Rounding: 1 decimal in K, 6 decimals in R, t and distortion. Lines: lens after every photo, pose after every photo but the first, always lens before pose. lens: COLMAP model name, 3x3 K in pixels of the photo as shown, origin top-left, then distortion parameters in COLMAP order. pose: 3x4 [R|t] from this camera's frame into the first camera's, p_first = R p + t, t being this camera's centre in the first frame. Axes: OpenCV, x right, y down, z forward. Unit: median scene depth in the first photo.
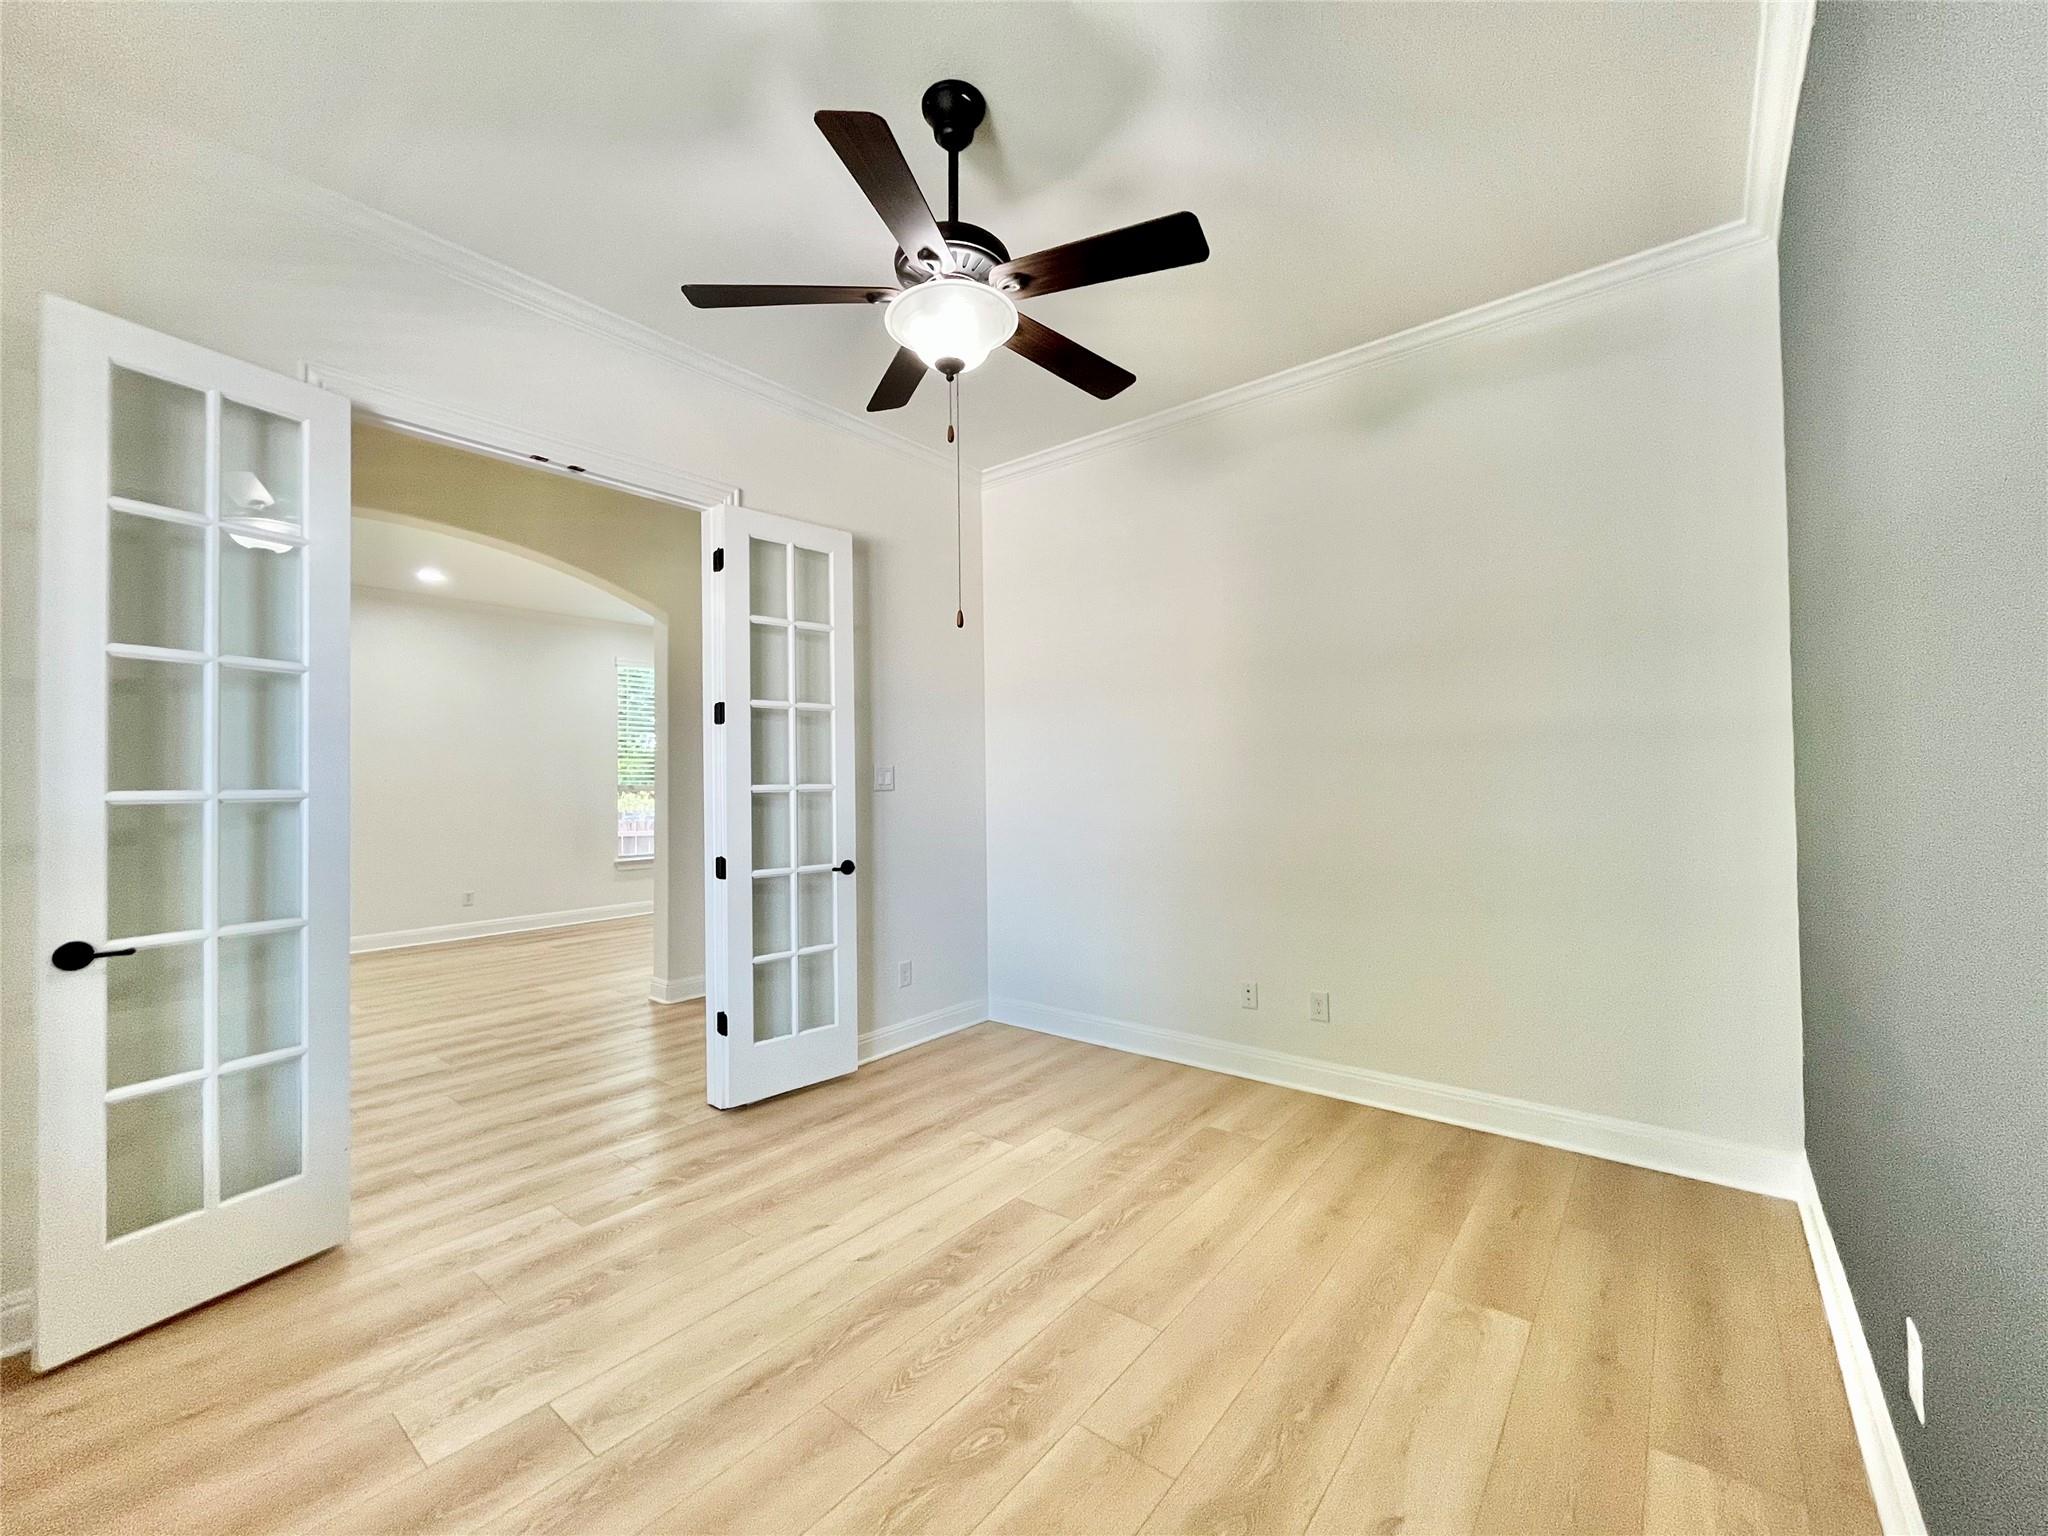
lens RADIAL K [[828.5, 0, 1019.4], [0, 828.5, 769.3], [0, 0, 1]] dist [-0.002762, -0.000380]
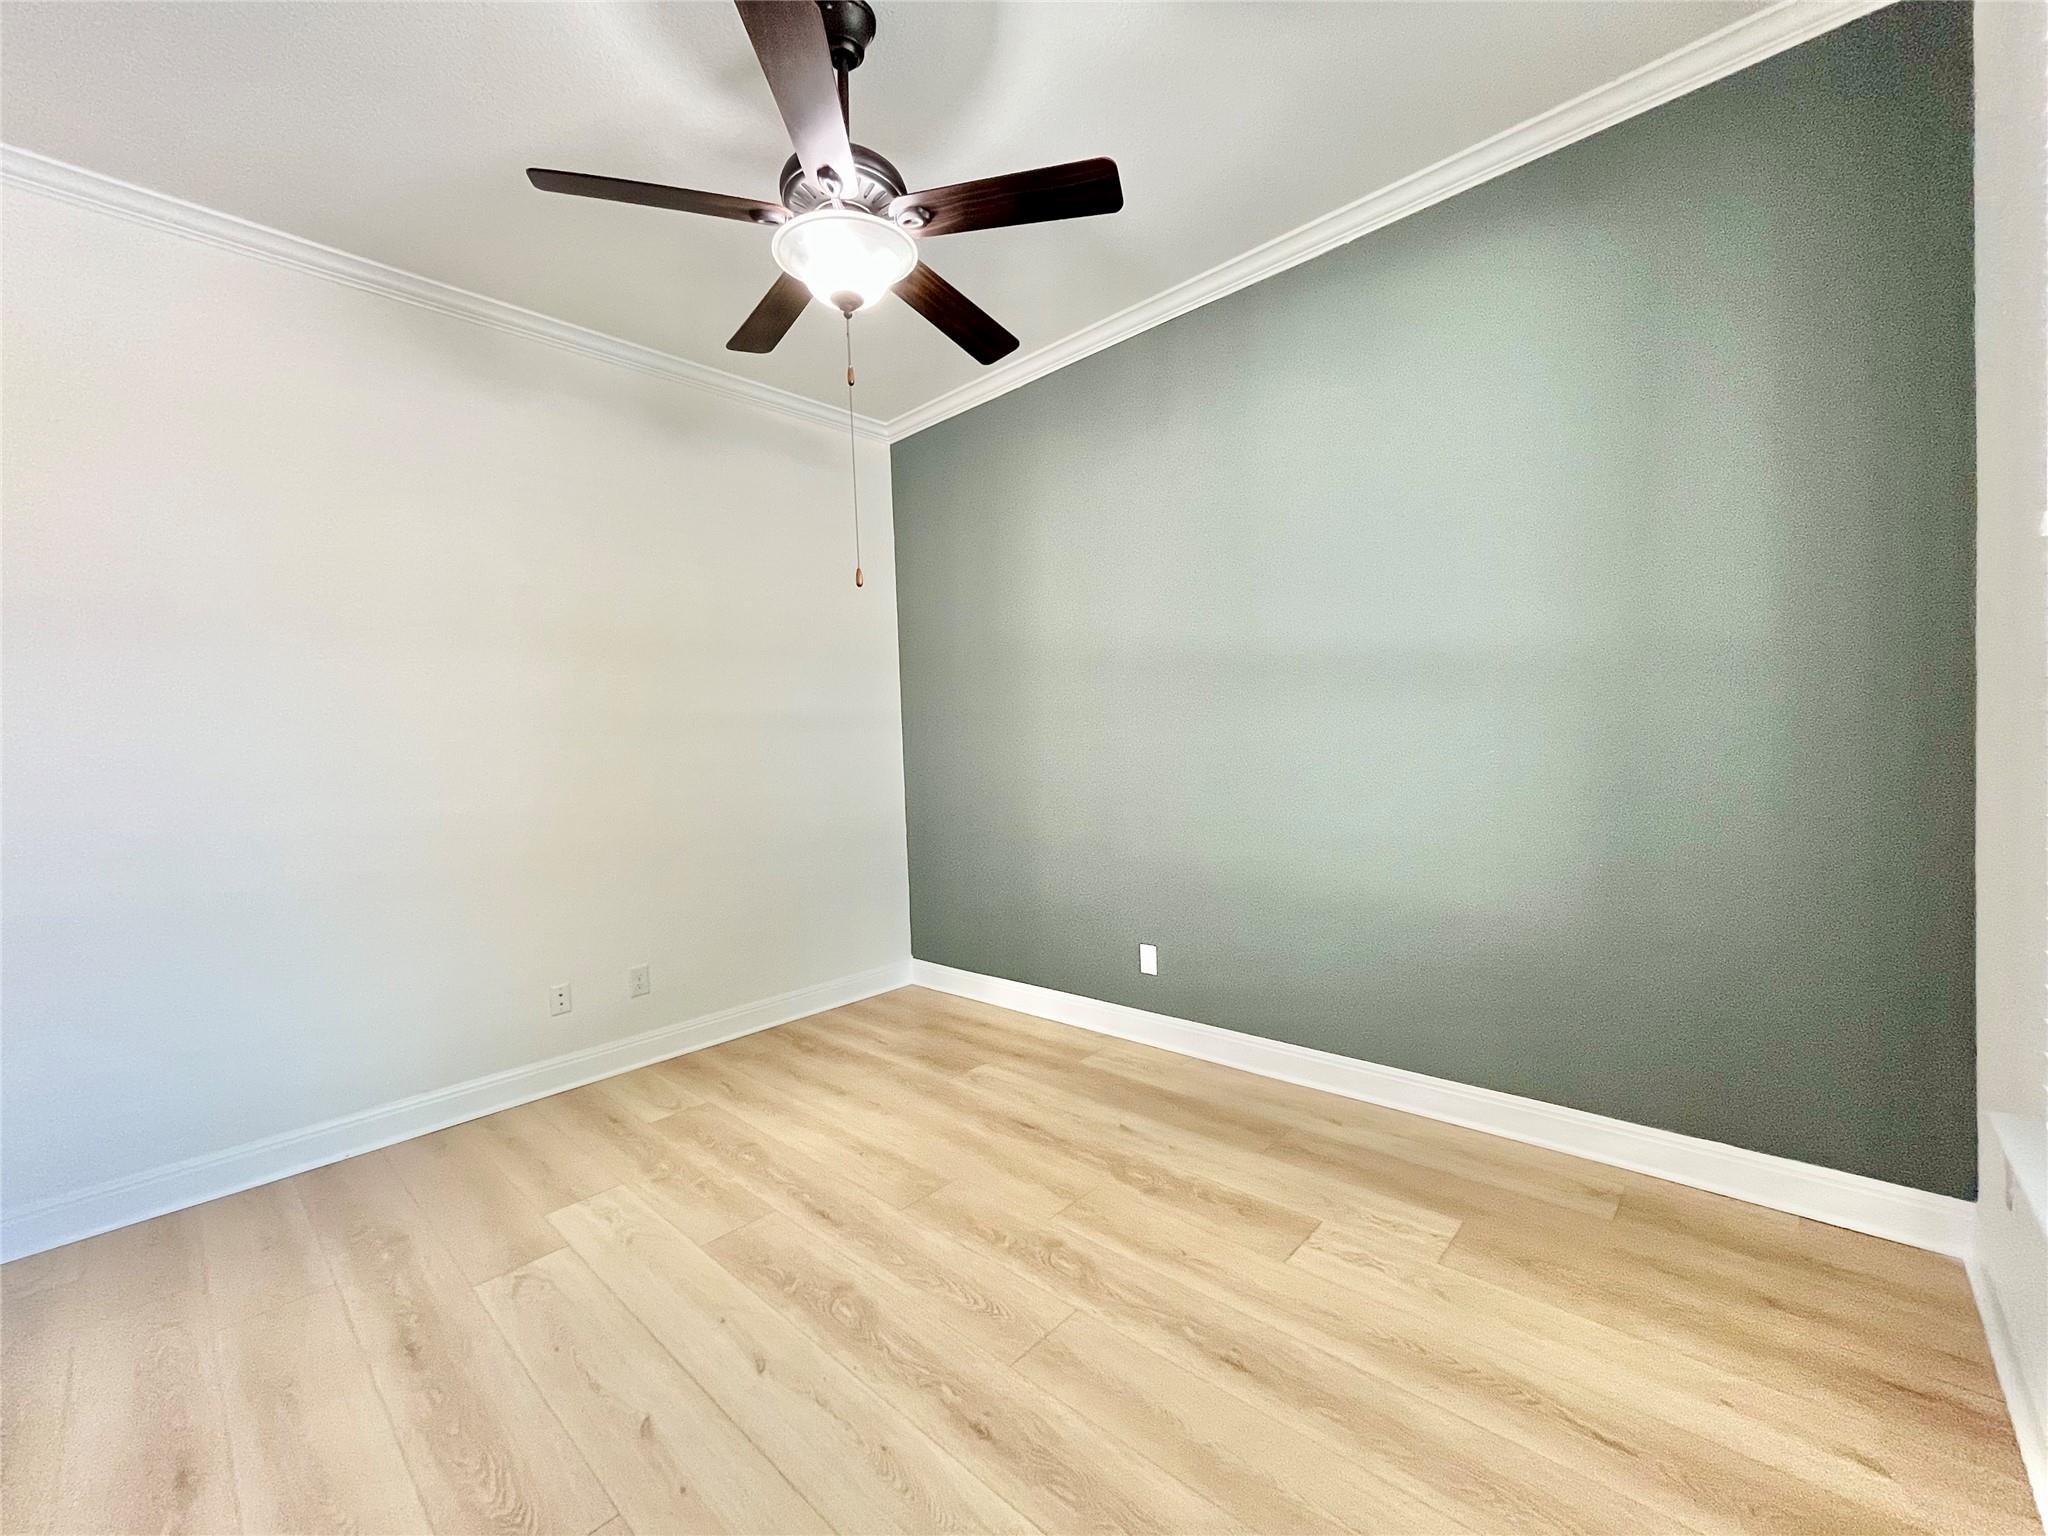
lens RADIAL K [[828.5, 0, 1019.4], [0, 828.5, 769.3], [0, 0, 1]] dist [-0.002762, -0.000380]
pose [[0.062749, -0.020023, 0.997828, -0.816084], [0.017616, 0.999665, 0.018952, 0.018824], [-0.997874, 0.016389, 0.063081, 0.611939]]
